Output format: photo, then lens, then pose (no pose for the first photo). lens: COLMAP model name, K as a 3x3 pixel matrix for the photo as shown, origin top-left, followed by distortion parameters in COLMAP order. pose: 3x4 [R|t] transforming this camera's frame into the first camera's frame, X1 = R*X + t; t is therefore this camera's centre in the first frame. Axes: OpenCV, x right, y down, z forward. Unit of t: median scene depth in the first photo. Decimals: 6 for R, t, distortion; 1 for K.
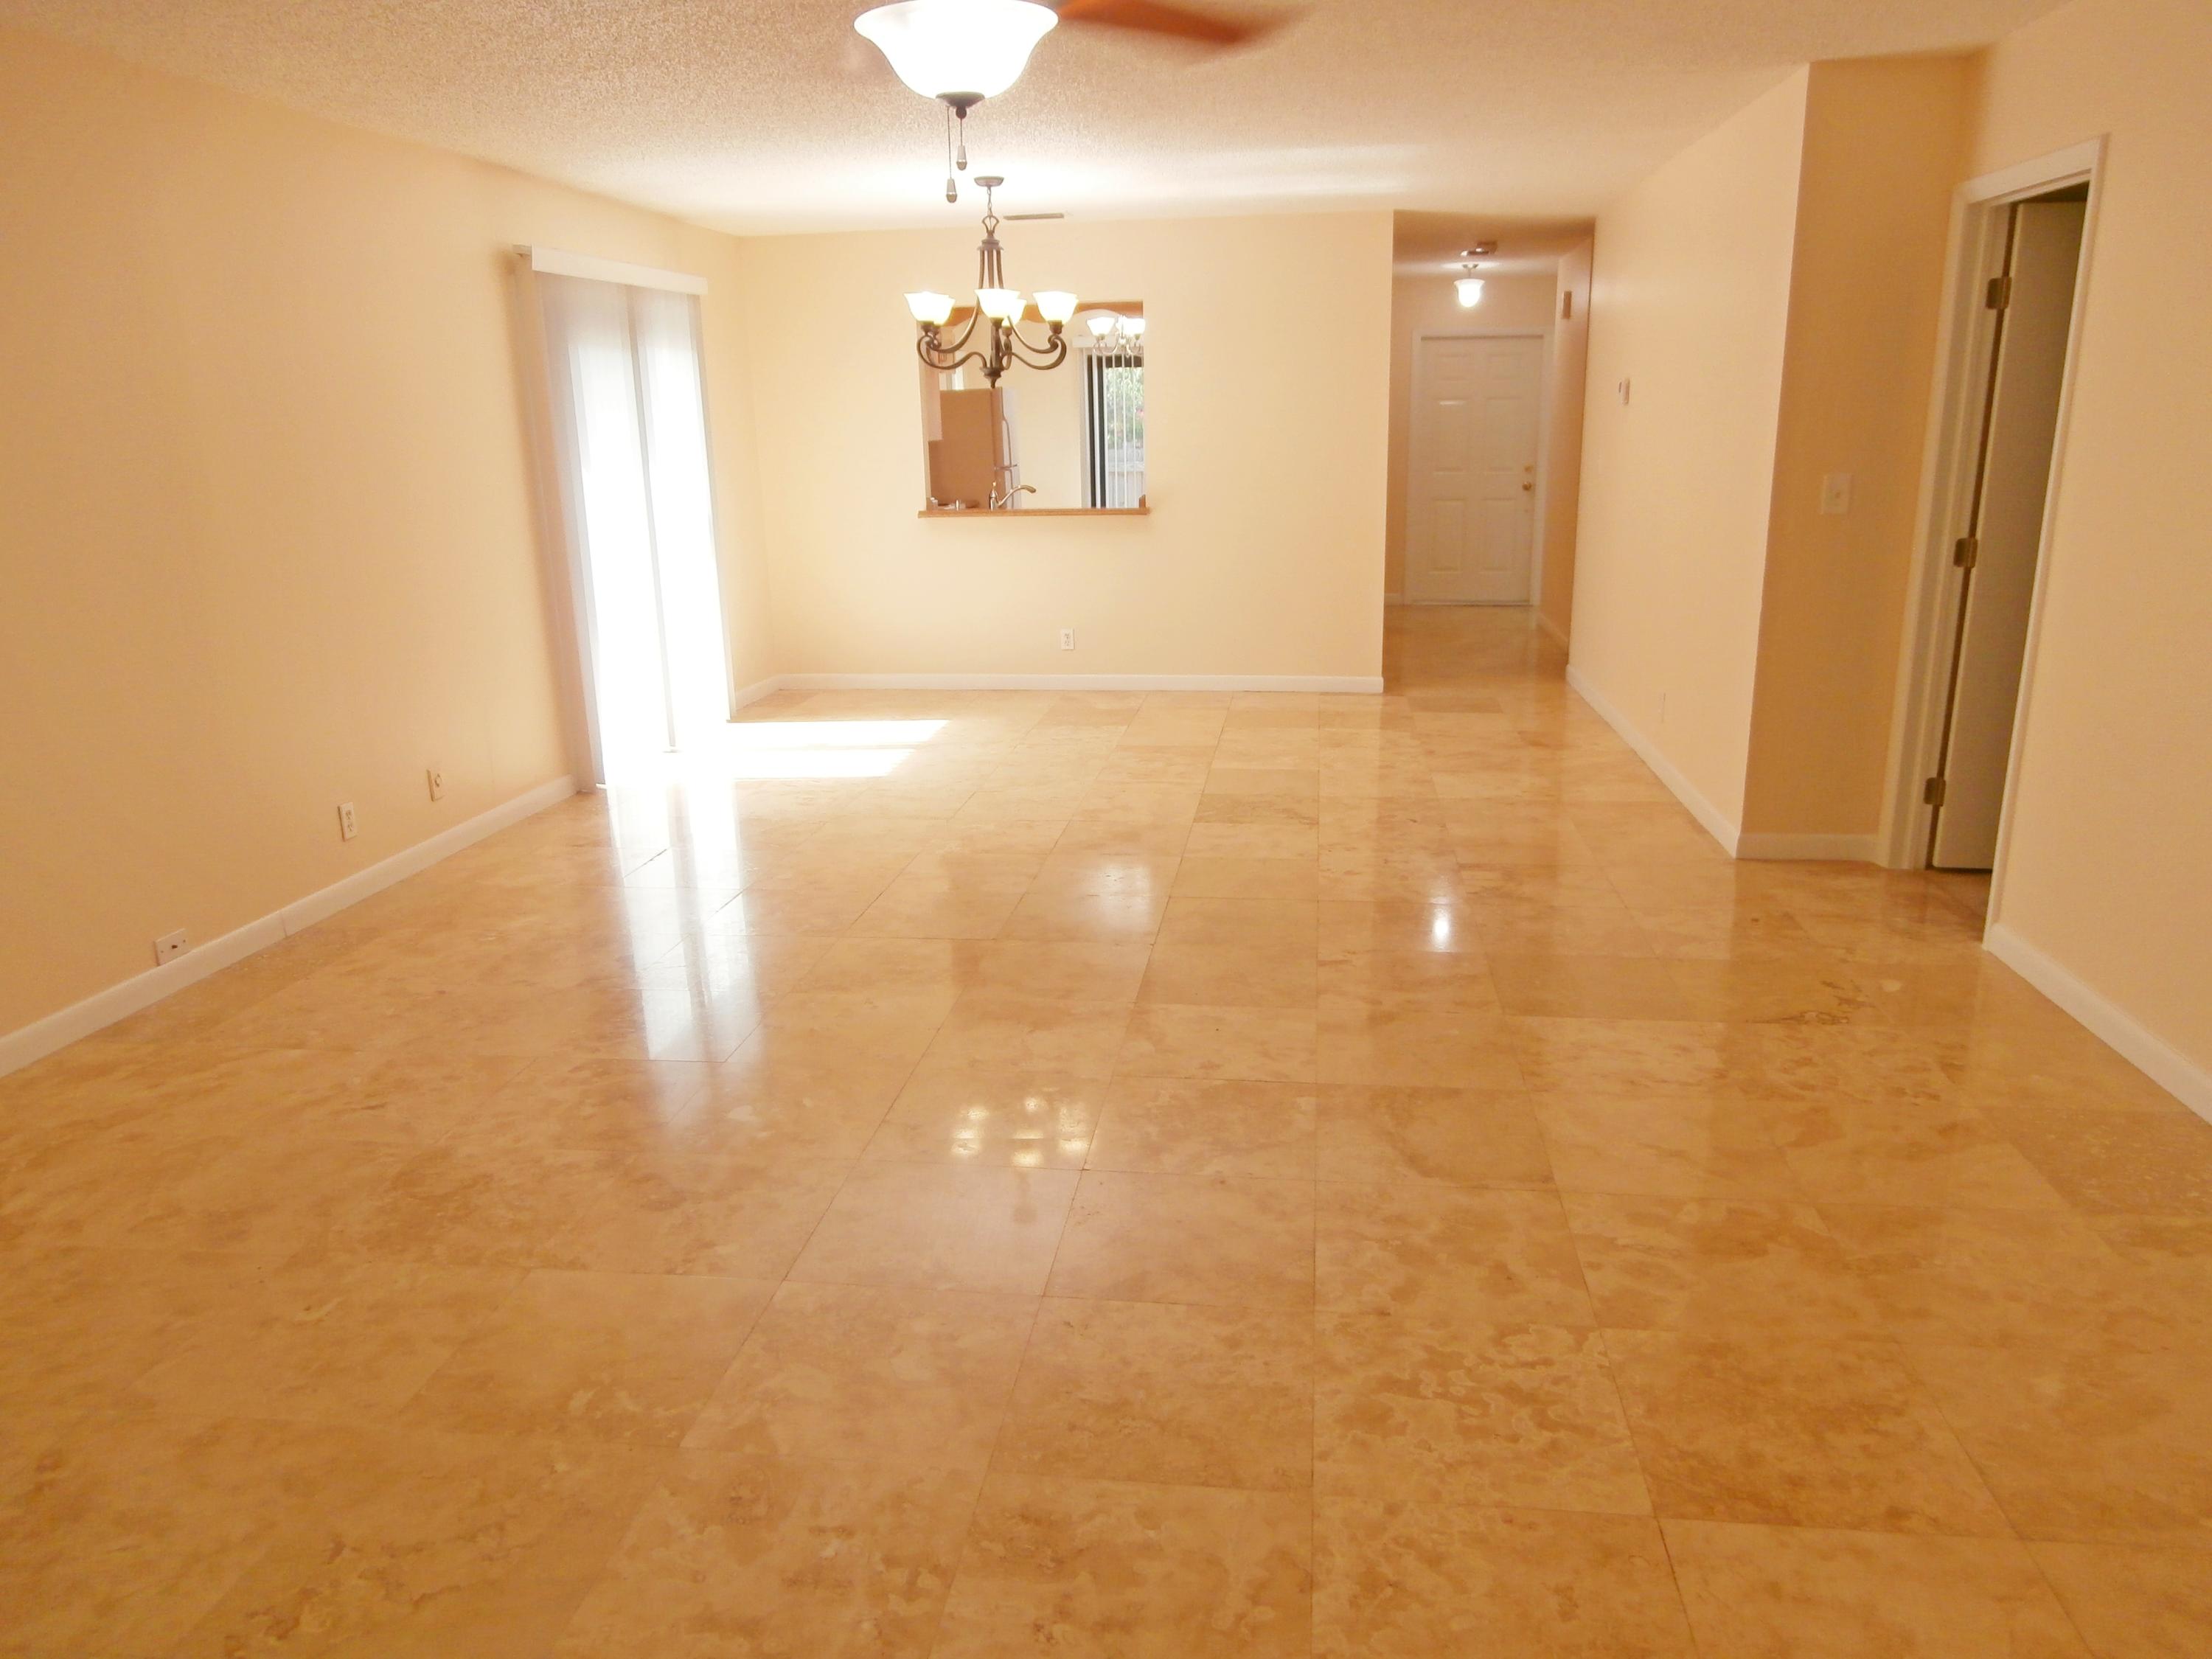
lens RADIAL K [[1587.2, 0, 1119.5], [0, 1587.2, 820.5], [0, 0, 1]] dist [-0.014802, 0.003939]
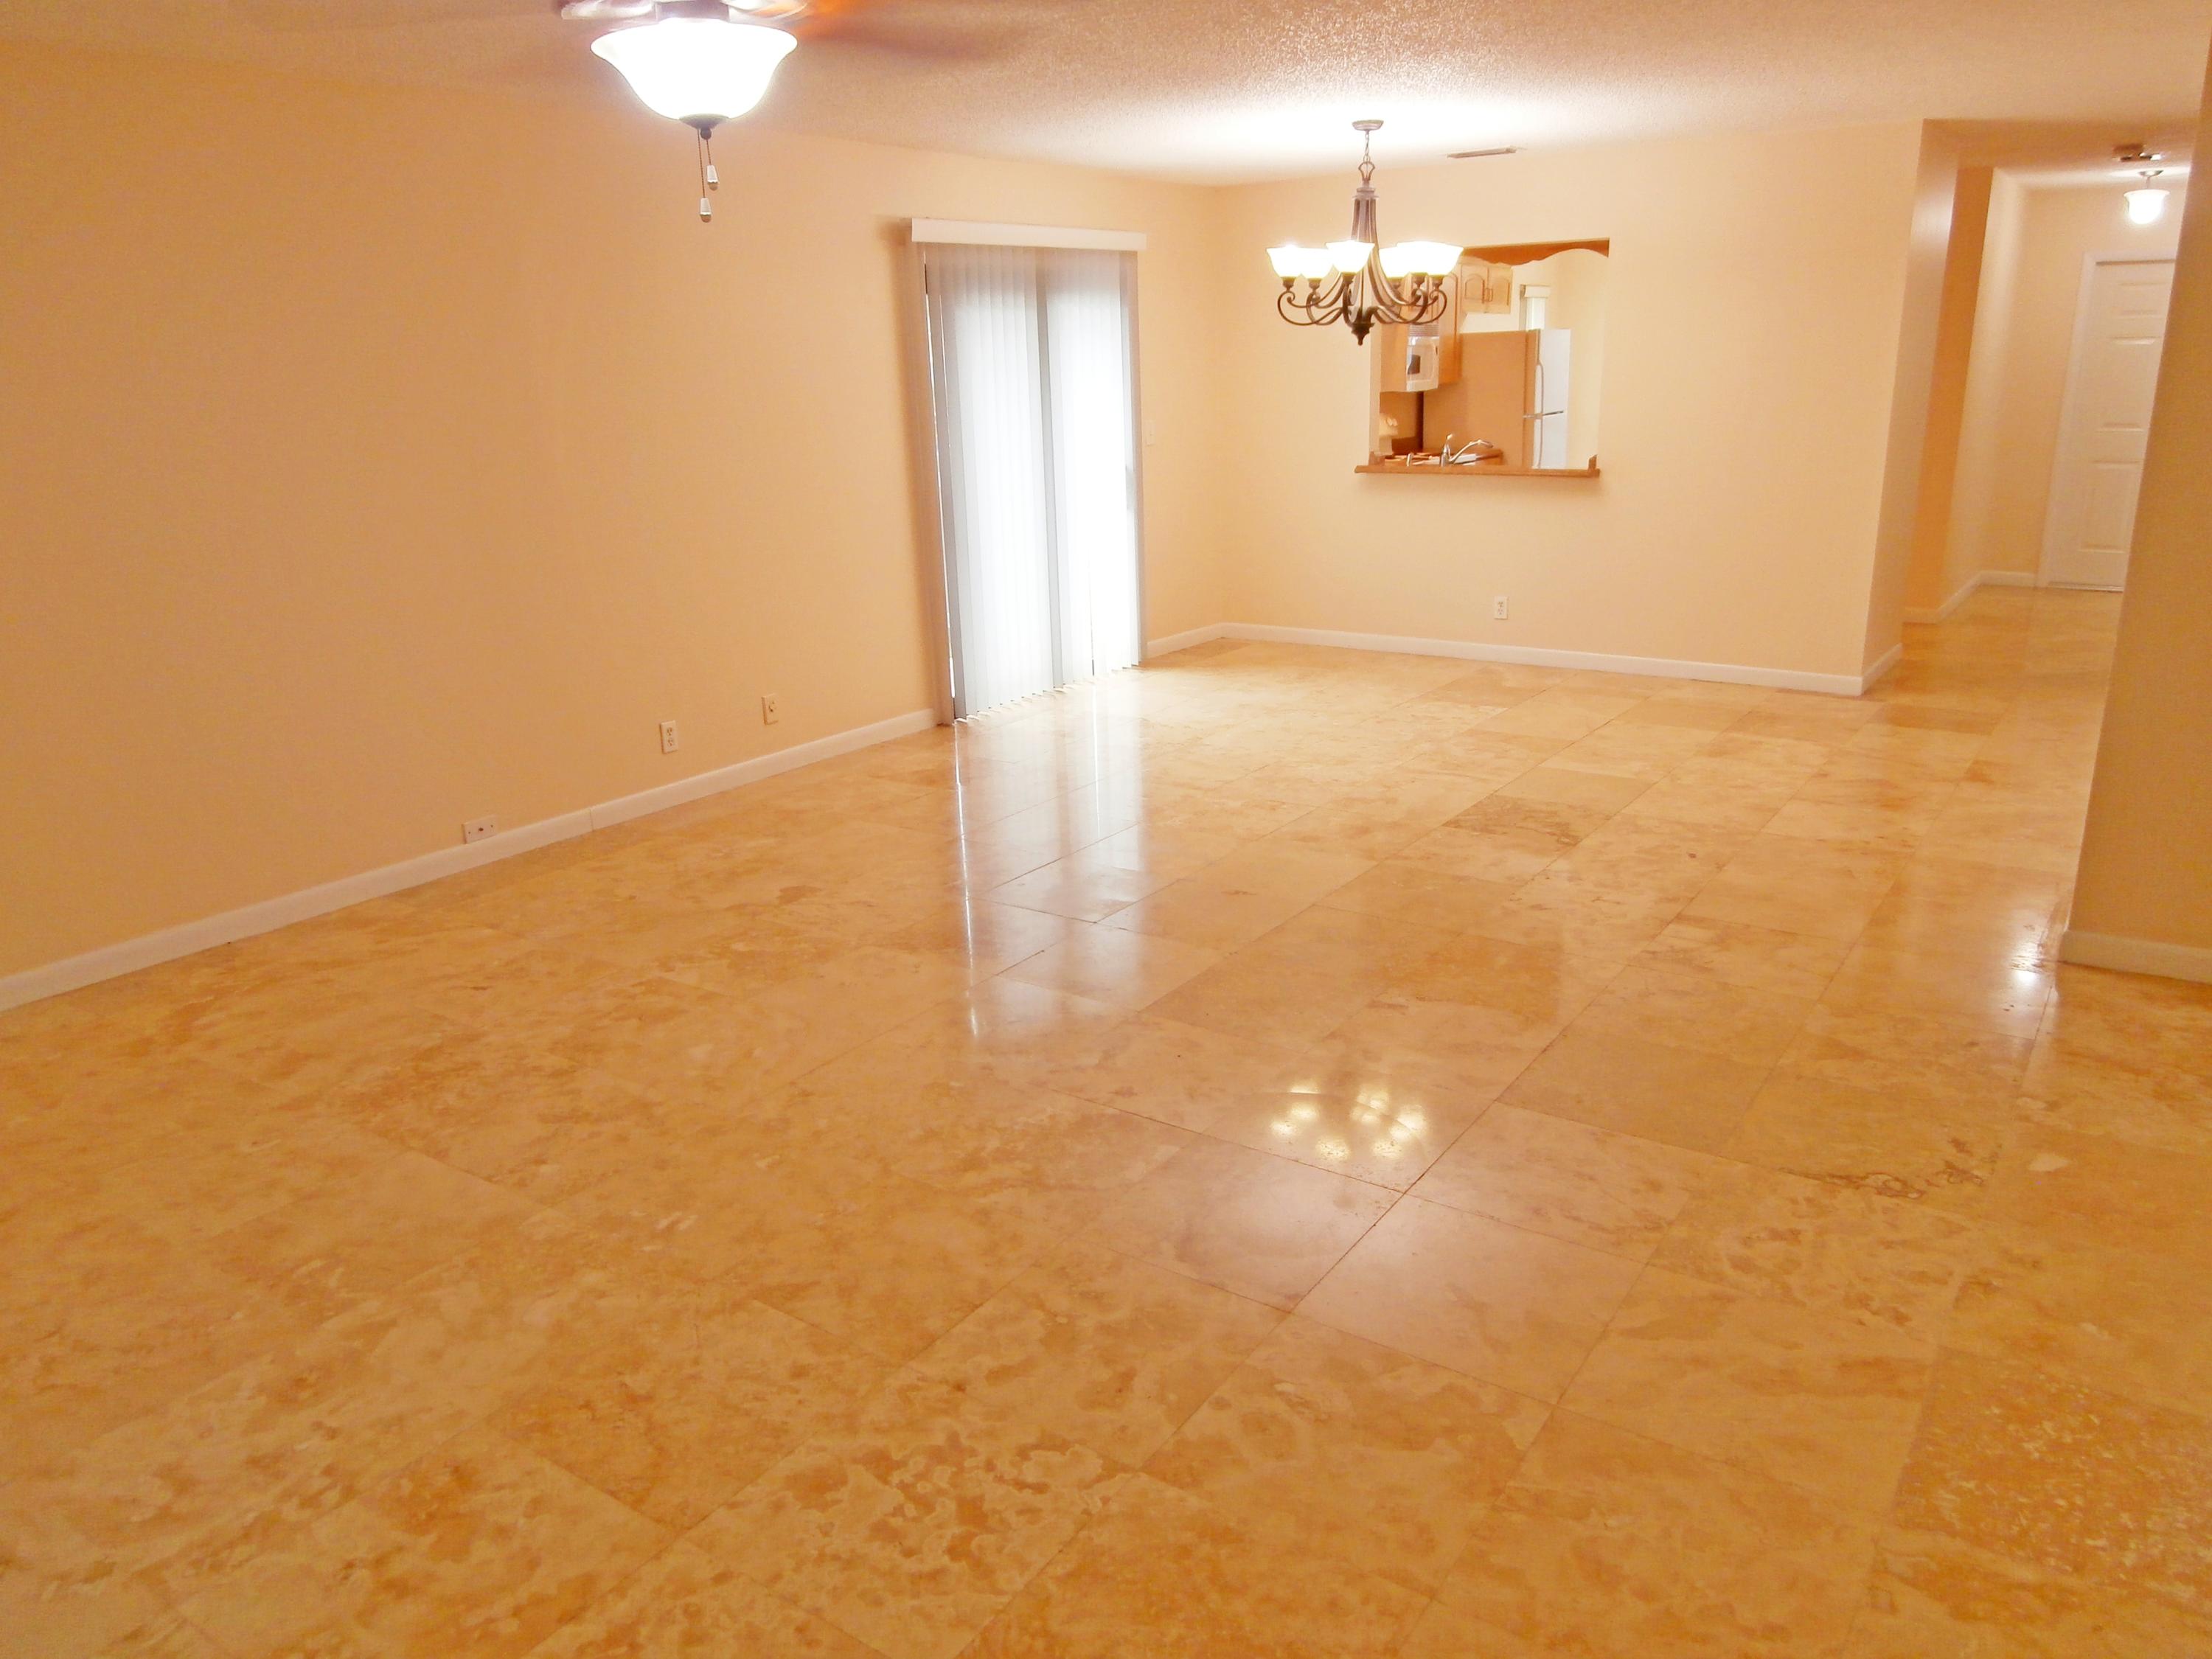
lens RADIAL K [[1587.7, 0, 1113.0], [0, 1587.7, 829.0], [0, 0, 1]] dist [-0.043792, 0.049859]
pose [[0.888166, 0.124869, -0.442233, 0.376653], [-0.101961, 0.991934, 0.075308, -0.062107], [0.448069, -0.021796, 0.893733, 0.119307]]
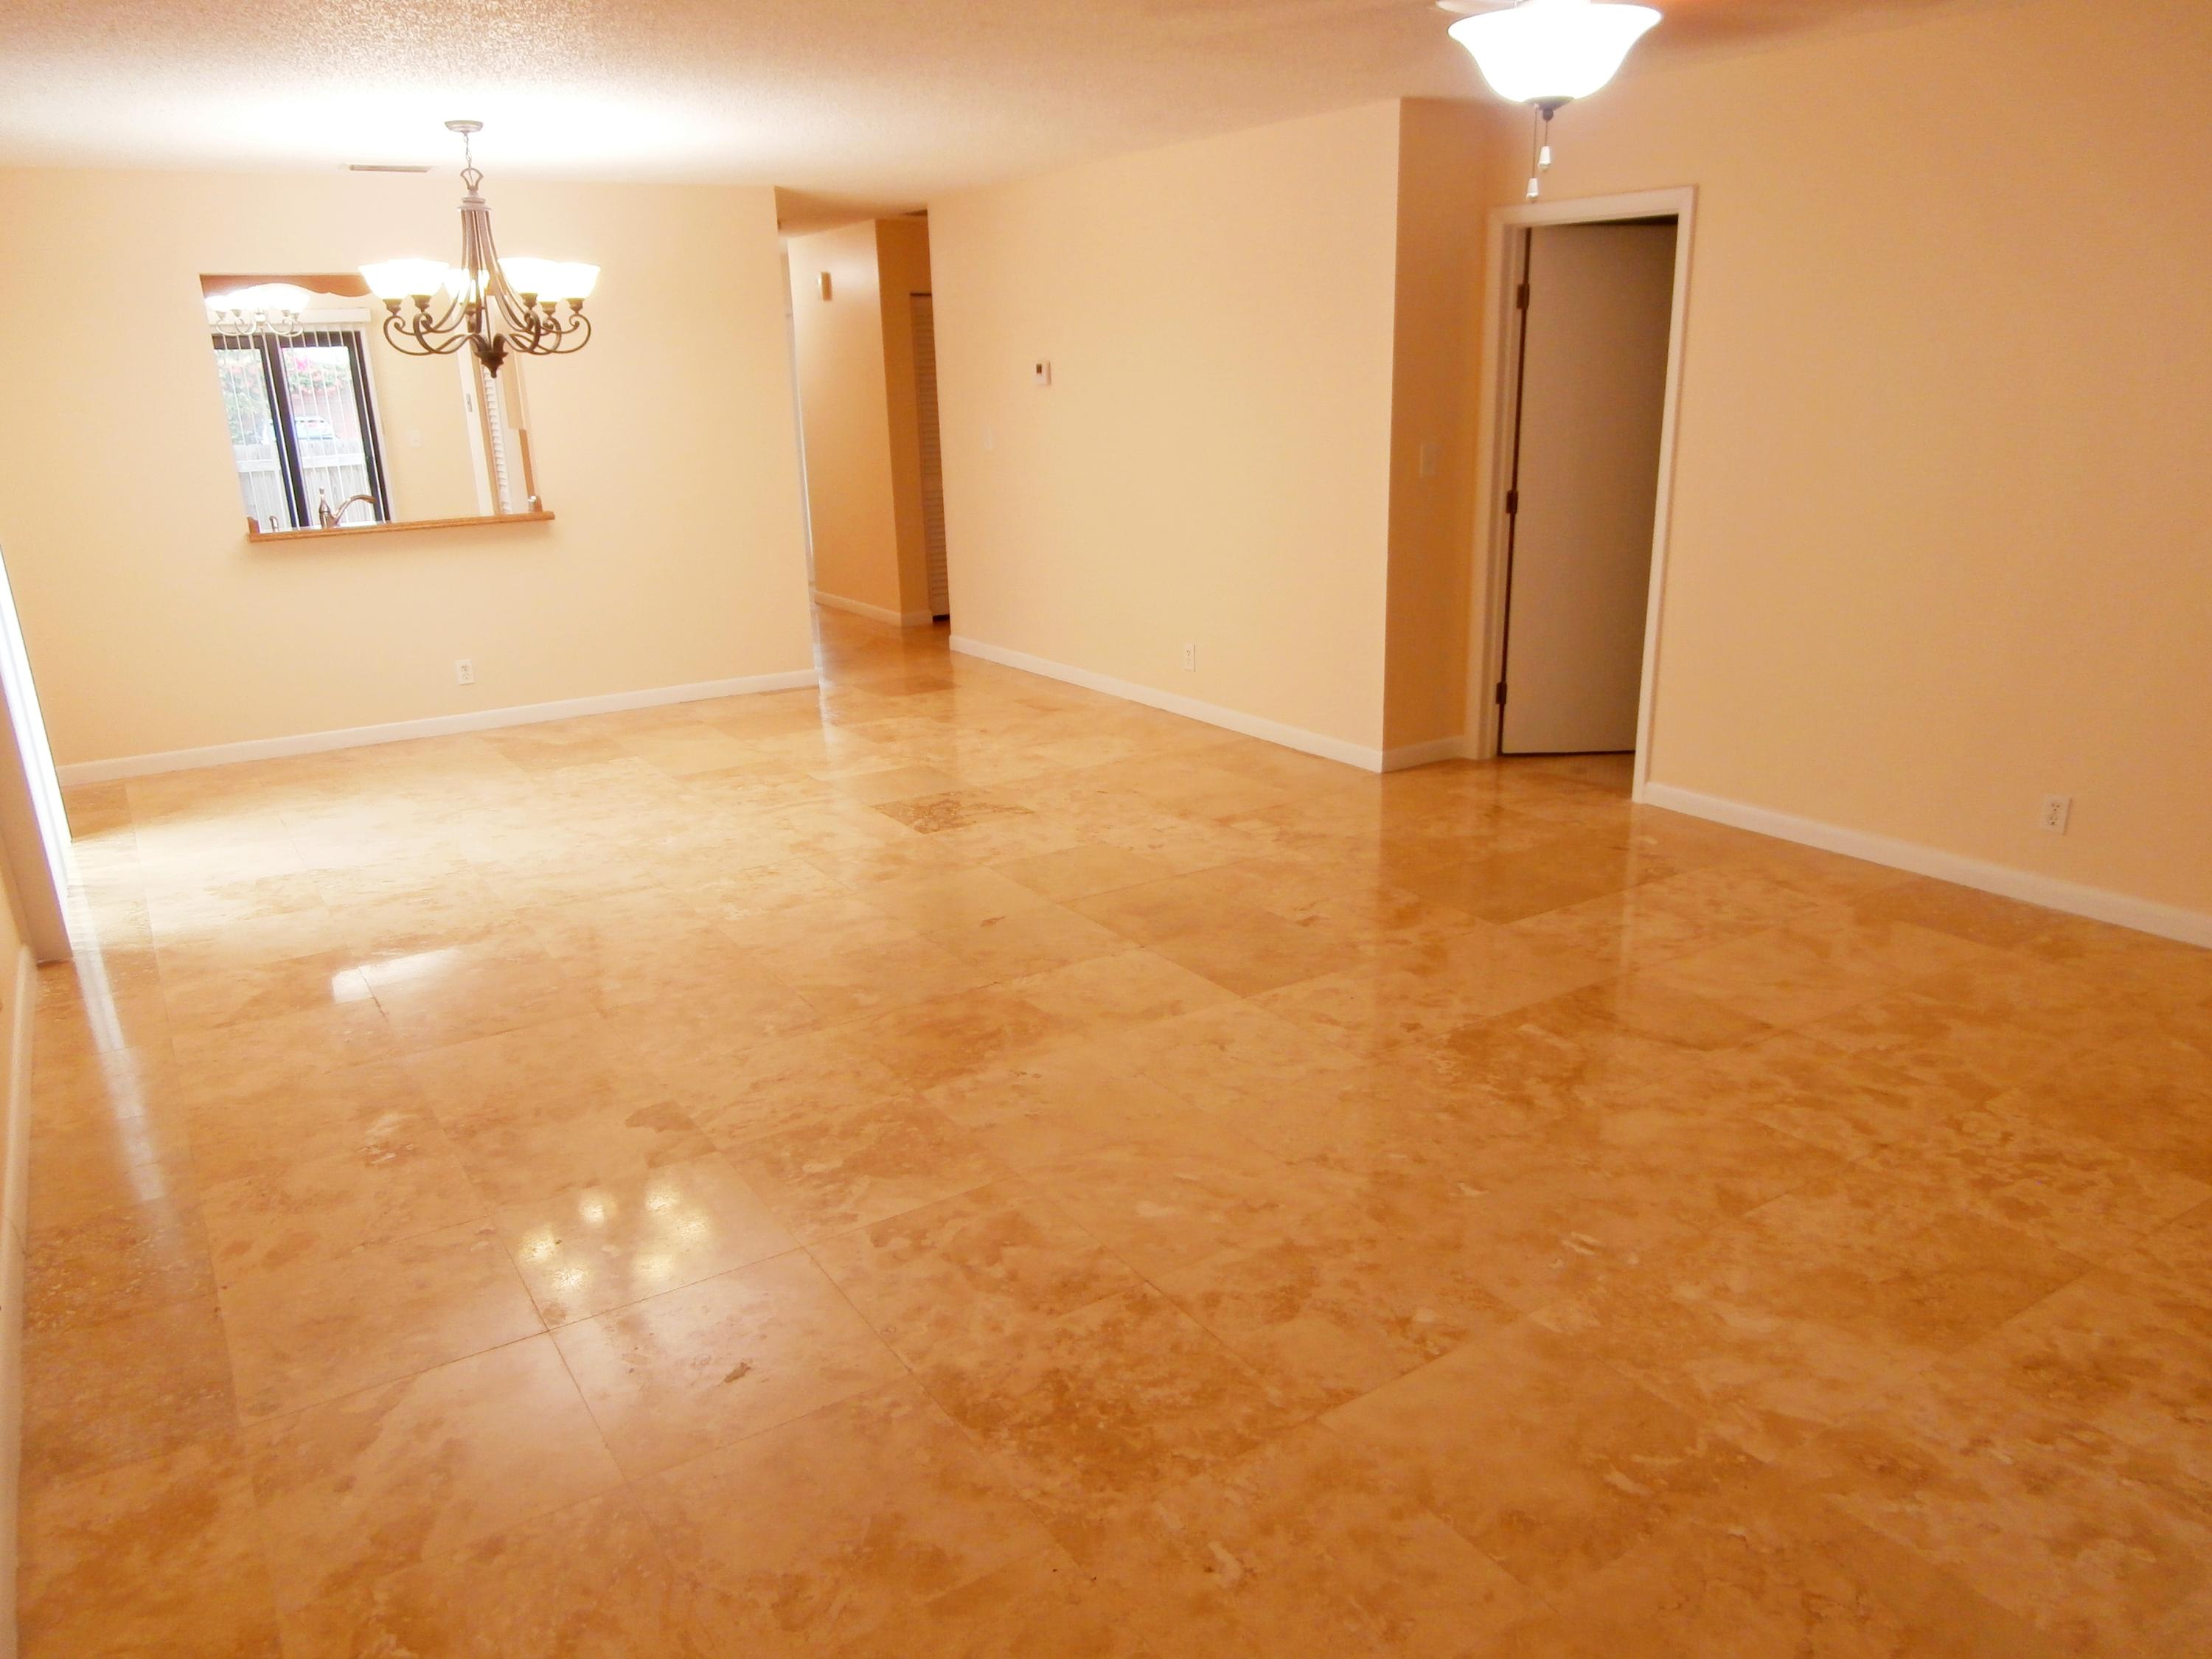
lens RADIAL K [[1587.2, 0, 1119.5], [0, 1587.2, 820.5], [0, 0, 1]] dist [-0.014802, 0.003939]
pose [[0.765258, -0.182216, 0.617396, -0.594654], [0.172624, 0.982061, 0.075874, -0.077653], [-0.620146, 0.048514, 0.782985, 0.239196]]
